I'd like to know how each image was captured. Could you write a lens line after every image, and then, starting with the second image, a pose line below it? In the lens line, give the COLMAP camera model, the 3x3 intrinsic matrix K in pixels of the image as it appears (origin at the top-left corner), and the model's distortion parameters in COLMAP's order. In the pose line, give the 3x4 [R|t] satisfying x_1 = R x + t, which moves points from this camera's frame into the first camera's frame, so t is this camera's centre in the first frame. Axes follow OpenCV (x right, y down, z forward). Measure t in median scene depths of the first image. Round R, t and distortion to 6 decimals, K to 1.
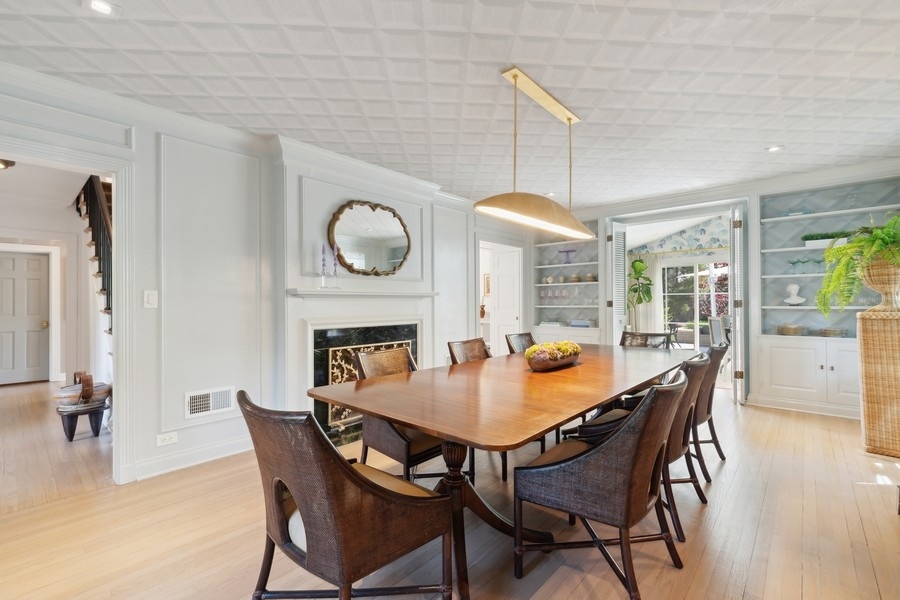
lens RADIAL K [[390.0, 0, 445.4], [0, 390.0, 299.9], [0, 0, 1]] dist [0.001798, -0.001624]
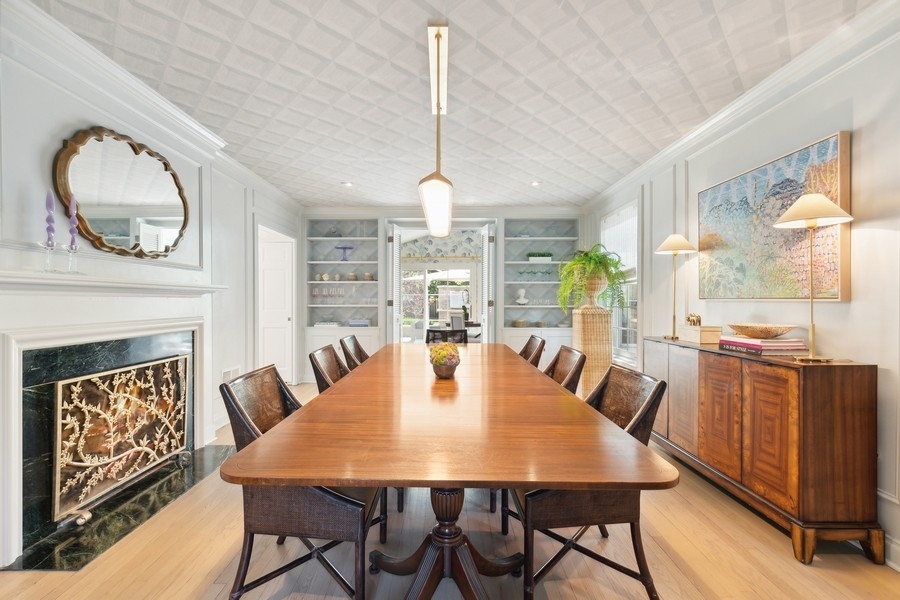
lens RADIAL K [[390.0, 0, 449.4], [0, 390.0, 303.4], [0, 0, 1]] dist [0.001798, -0.001624]
pose [[0.760817, 0.002958, 0.648959, -0.212498], [-0.010577, 0.999913, 0.007842, 0.002063], [-0.648880, -0.012831, 0.760783, 0.198073]]
